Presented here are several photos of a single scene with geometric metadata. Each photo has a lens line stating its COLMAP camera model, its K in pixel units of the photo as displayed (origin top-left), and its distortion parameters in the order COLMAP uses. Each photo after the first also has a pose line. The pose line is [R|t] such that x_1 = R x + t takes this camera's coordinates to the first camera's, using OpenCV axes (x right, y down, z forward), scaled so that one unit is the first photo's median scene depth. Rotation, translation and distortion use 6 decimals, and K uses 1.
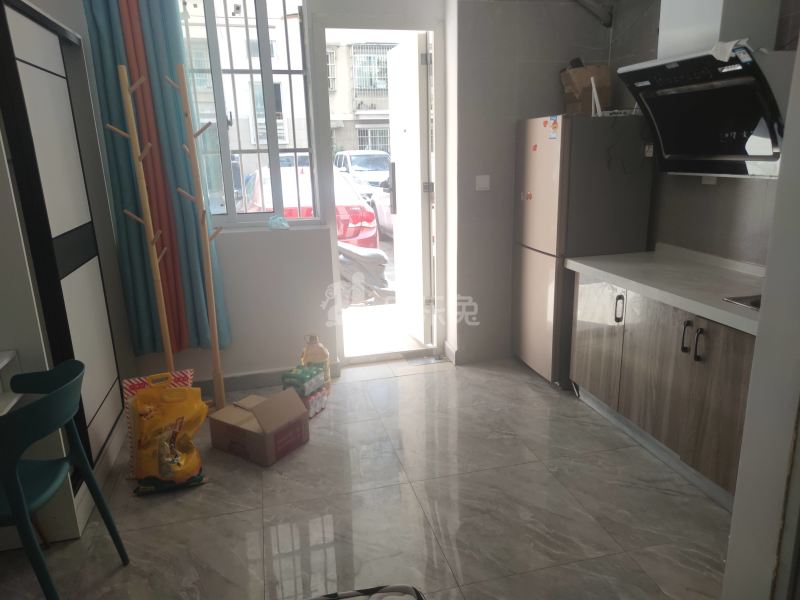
lens RADIAL K [[559.0, 0, 400.0], [0, 559.0, 300.0], [0, 0, 1]] dist [0.051706, -0.066483]
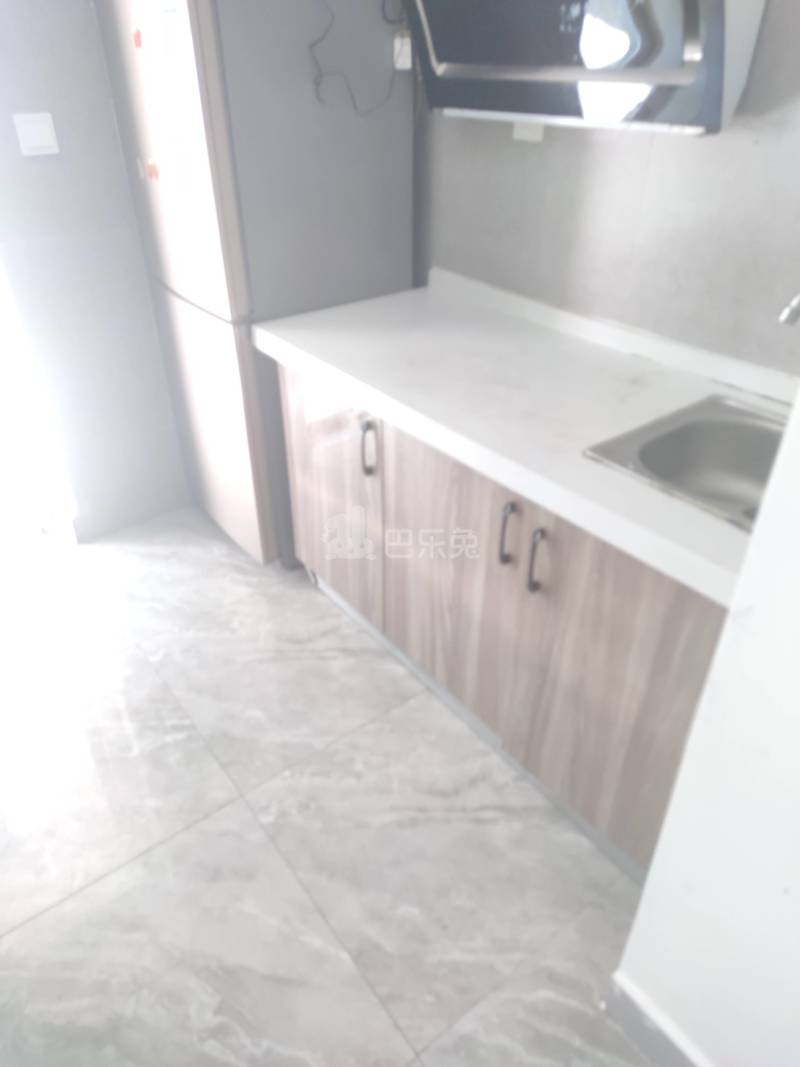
lens RADIAL K [[745.6, 0, 386.9], [0, 745.6, 538.4], [0, 0, 1]] dist [0.051706, -0.066483]
pose [[0.926706, -0.188995, 0.324804, 0.181244], [0.080765, 0.944297, 0.319029, -0.103473], [-0.367006, -0.269413, 0.890350, 0.408217]]
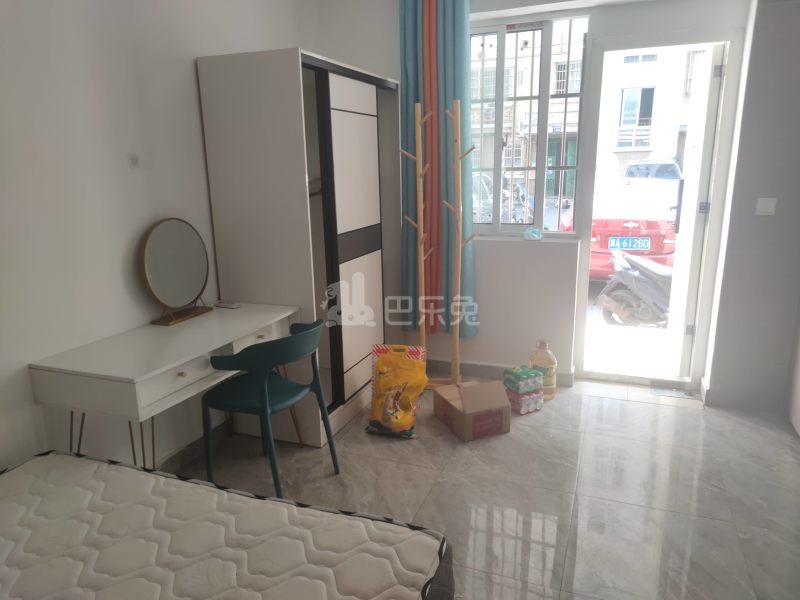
lens RADIAL K [[553.6, 0, 400.0], [0, 553.6, 300.0], [0, 0, 1]] dist [0.036025, -0.070038]
pose [[0.812118, 0.143309, -0.565621, 0.241329], [-0.147844, 0.988276, 0.038121, -0.016781], [0.564453, 0.052665, 0.823784, -0.034913]]
